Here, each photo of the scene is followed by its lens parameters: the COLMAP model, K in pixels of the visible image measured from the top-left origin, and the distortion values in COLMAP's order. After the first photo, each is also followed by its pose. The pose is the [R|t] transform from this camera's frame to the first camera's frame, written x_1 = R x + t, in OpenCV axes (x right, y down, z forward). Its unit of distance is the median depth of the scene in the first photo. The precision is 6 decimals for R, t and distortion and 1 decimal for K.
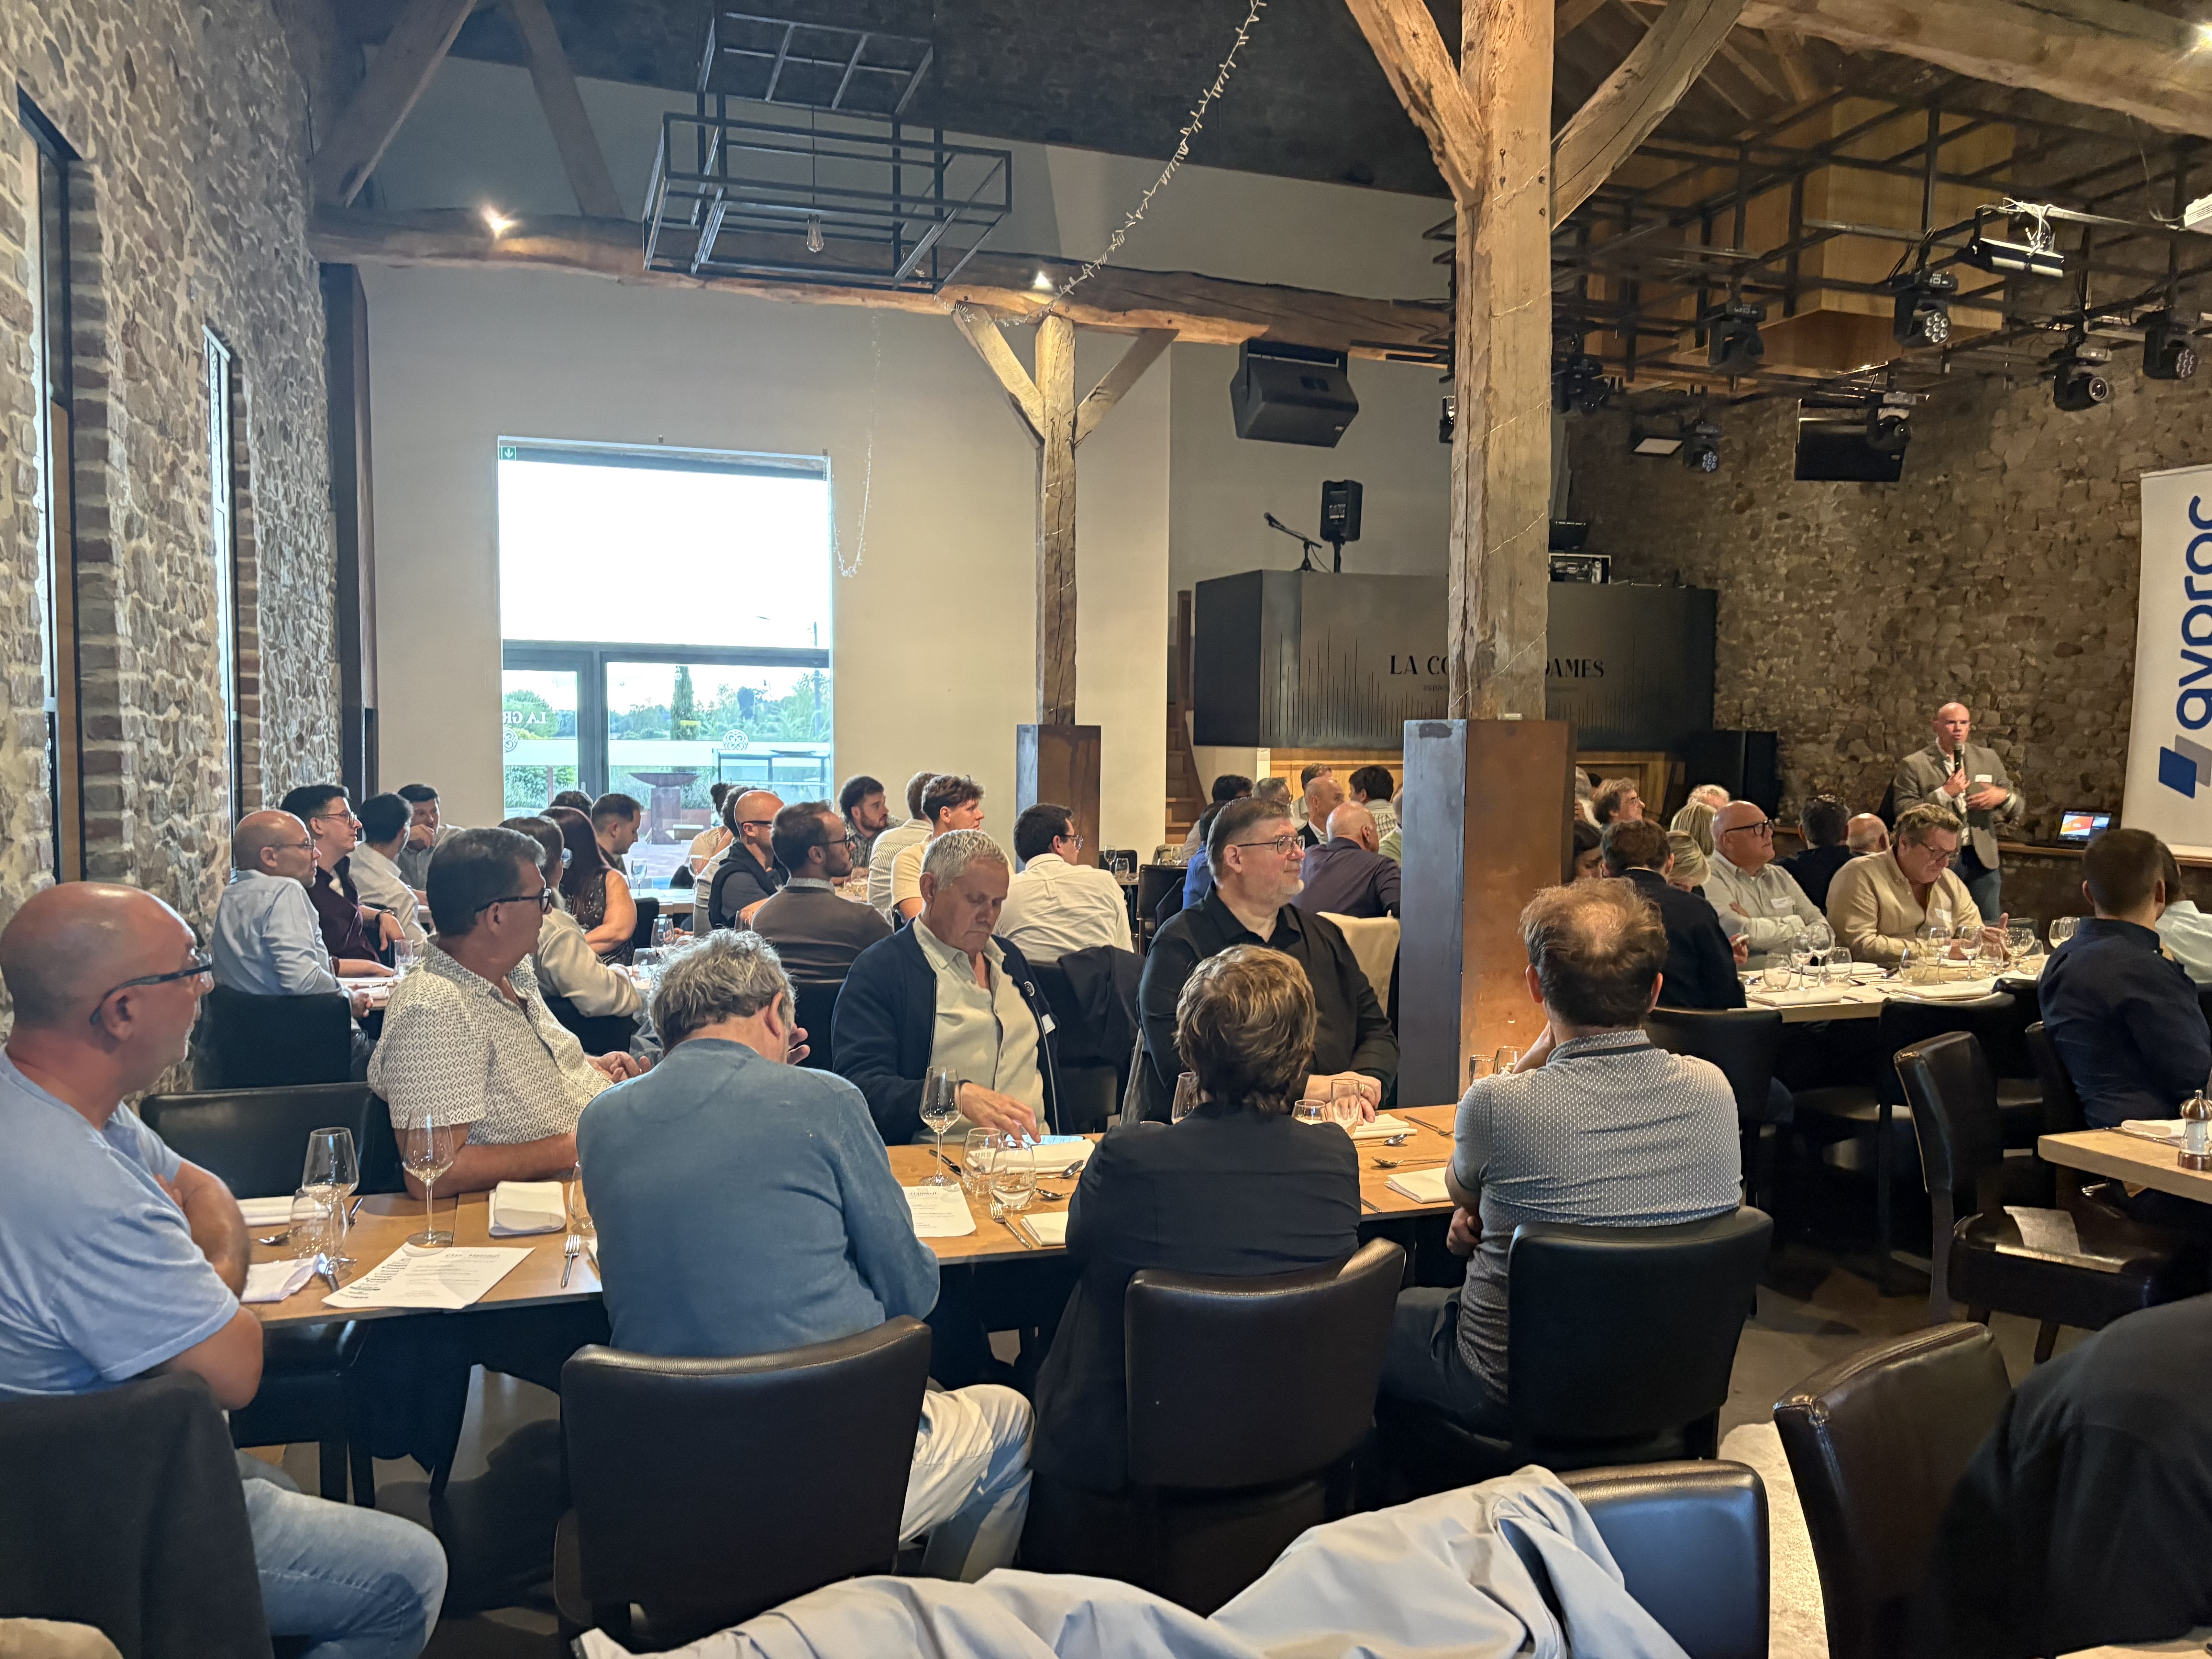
lens RADIAL K [[1655.9, 0, 1092.1], [0, 1655.9, 846.0], [0, 0, 1]] dist [0.050046, -0.060289]
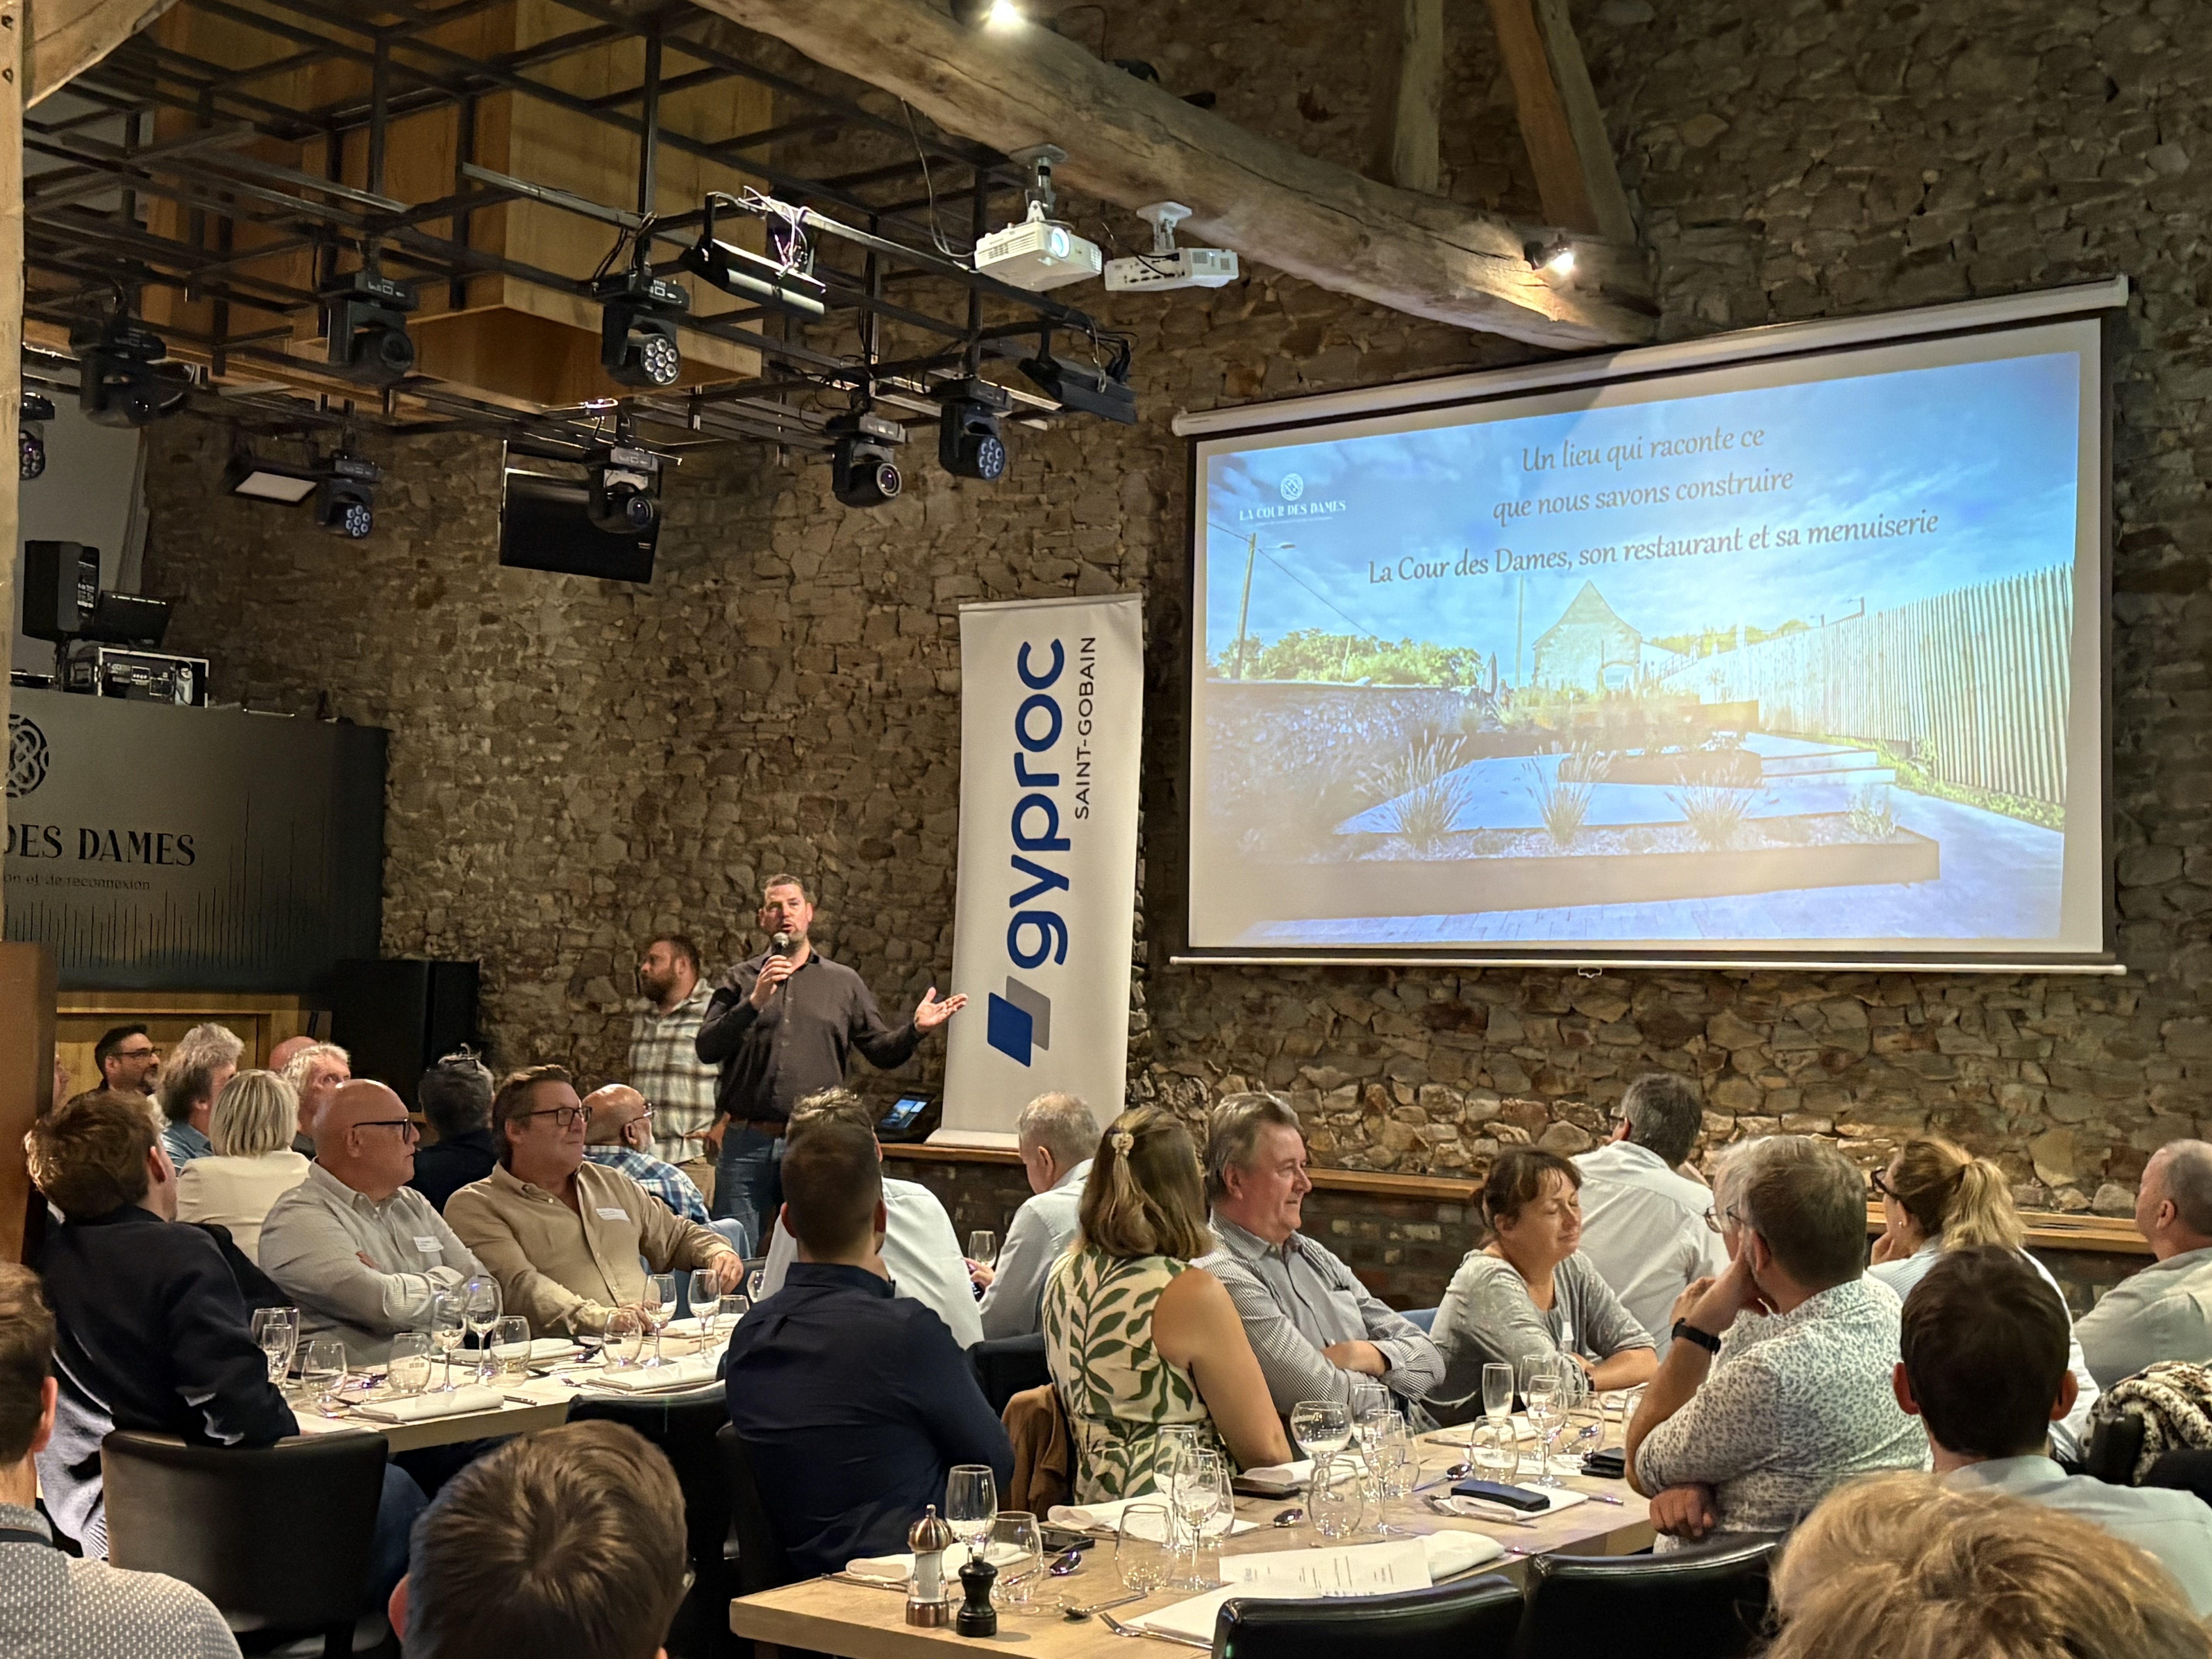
lens RADIAL K [[2847.7, 0, 1123.5], [0, 2847.7, 843.9], [0, 0, 1]] dist [0.068858, 0.000000]
pose [[0.829247, 0.038540, 0.557552, 0.031414], [0.021345, 0.994708, -0.100503, -0.001741], [-0.558475, 0.095243, 0.824036, -0.015620]]
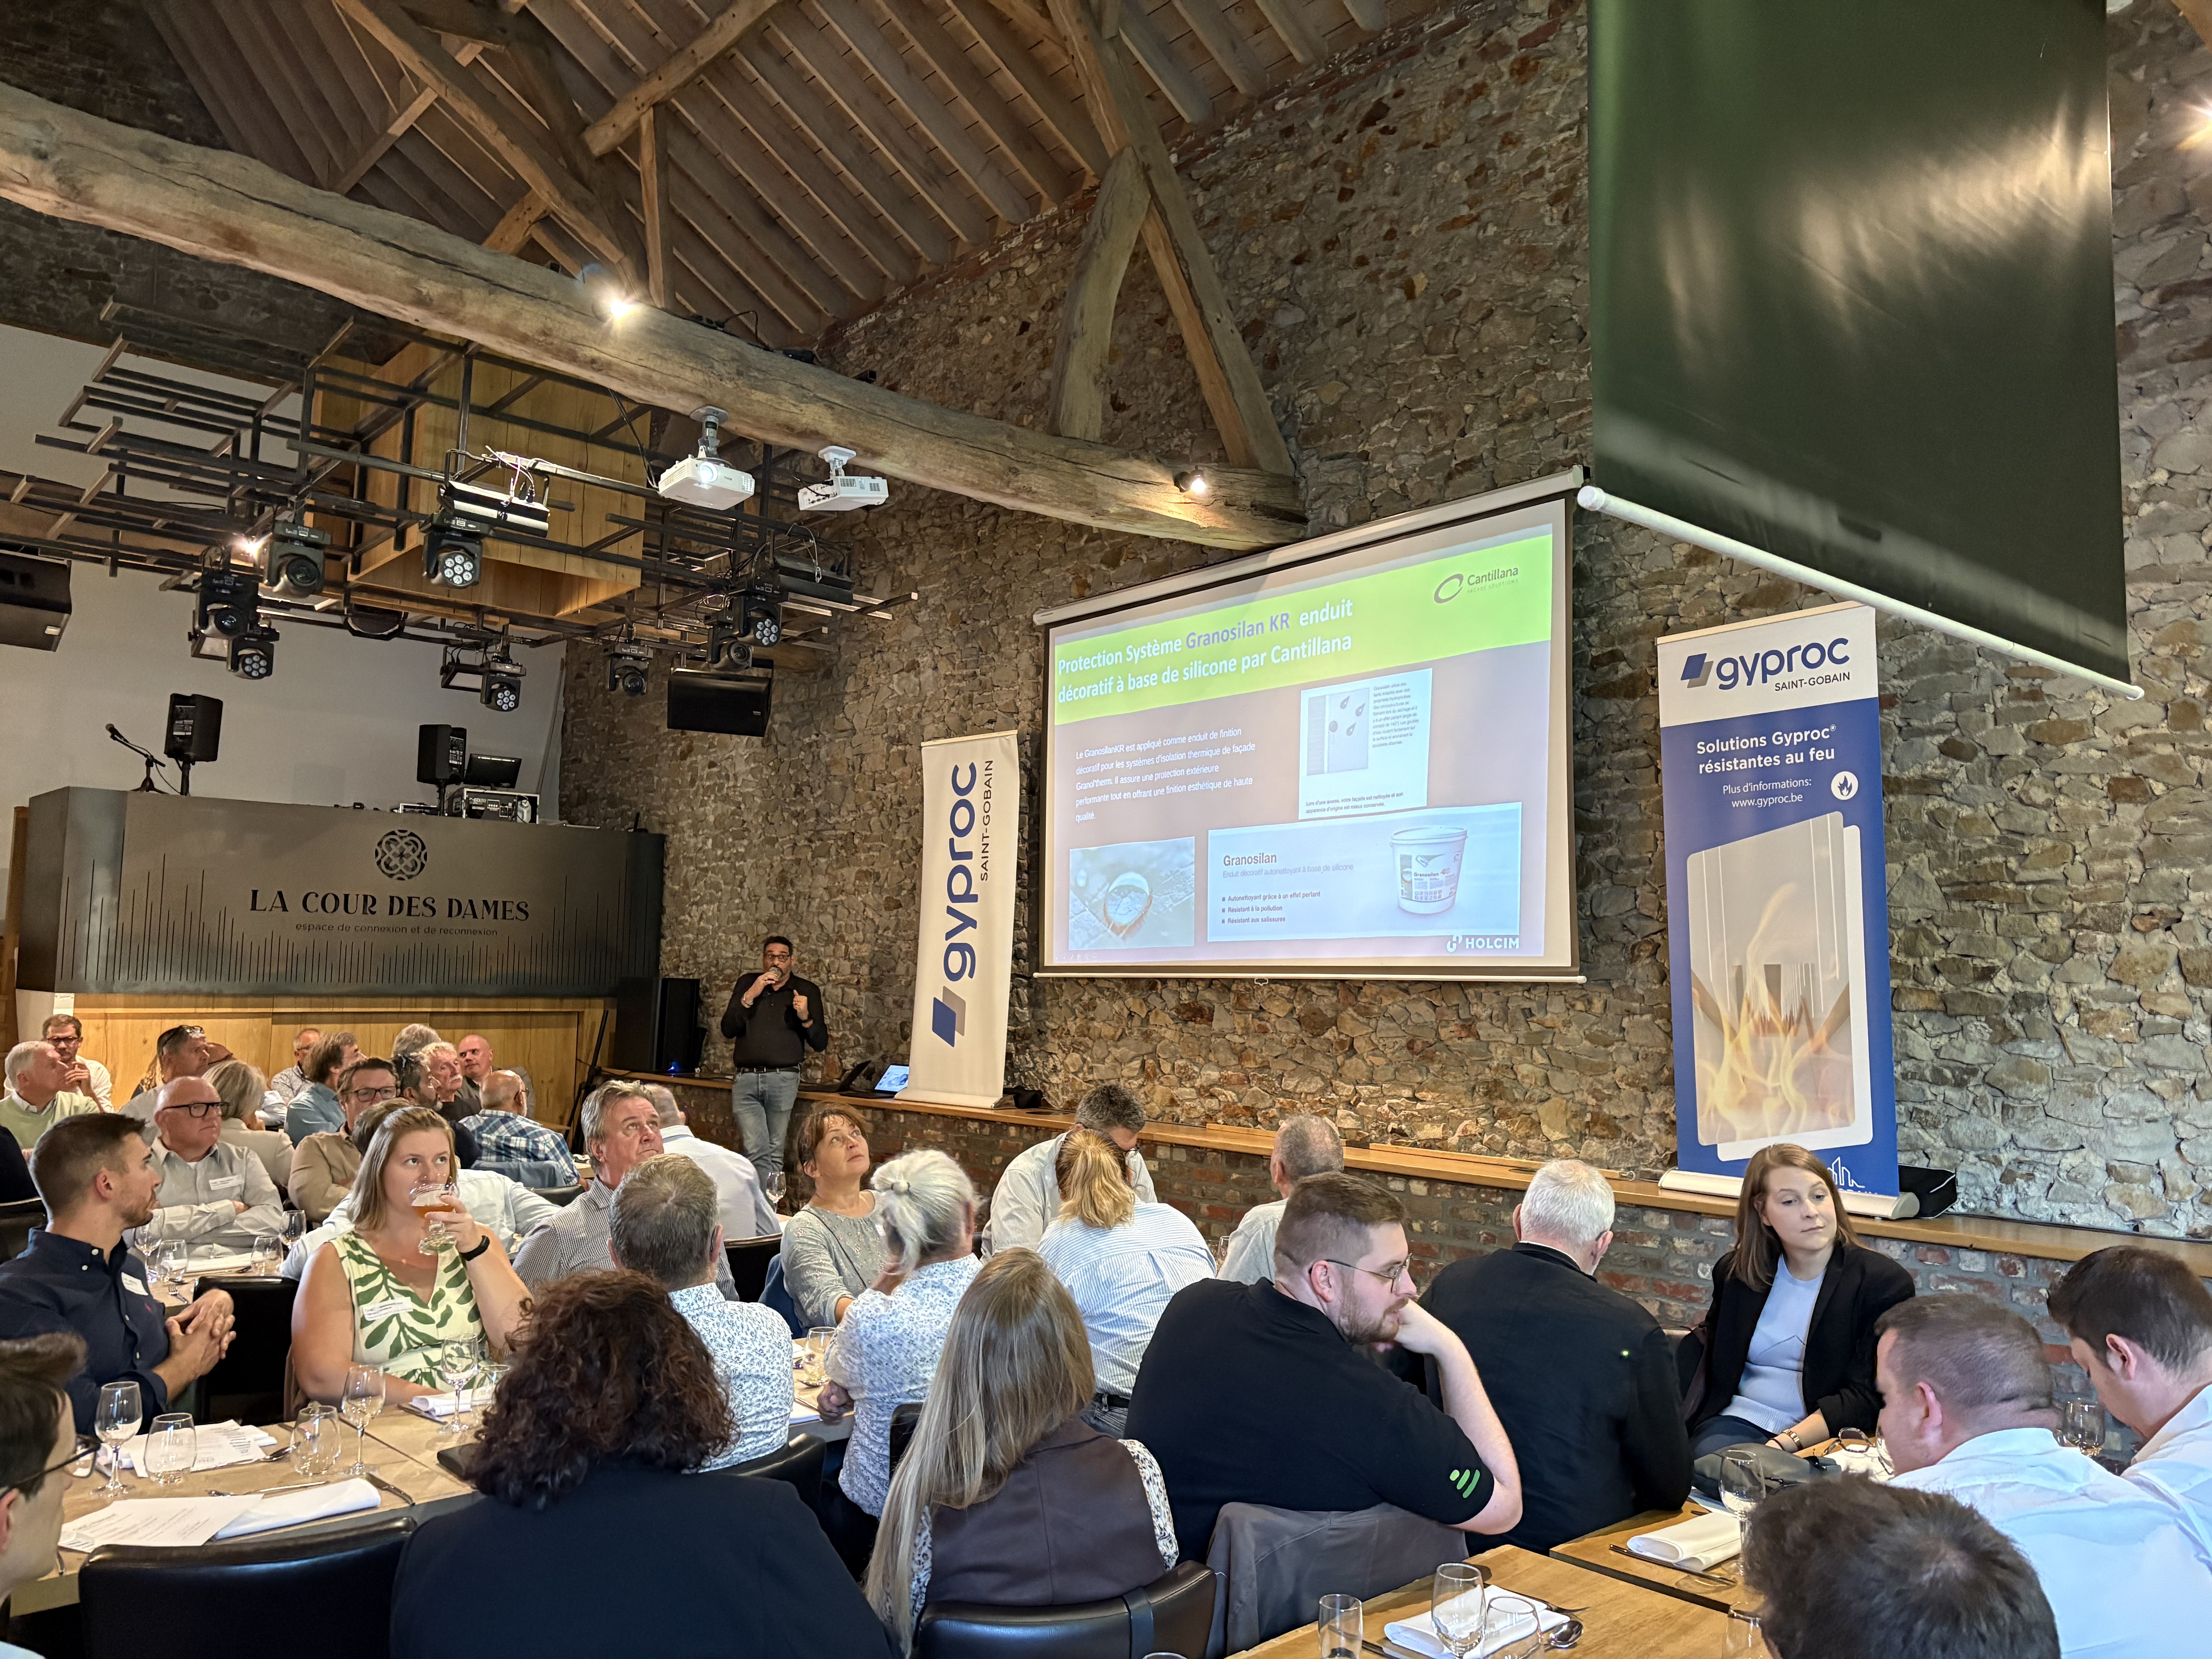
lens RADIAL K [[1655.9, 0, 1121.7], [0, 1655.9, 837.5], [0, 0, 1]] dist [0.050046, -0.060289]
pose [[0.918584, 0.041873, 0.393002, 0.459477], [0.016462, 0.989455, -0.143902, -0.010414], [-0.394883, 0.138656, 0.908208, -0.006745]]
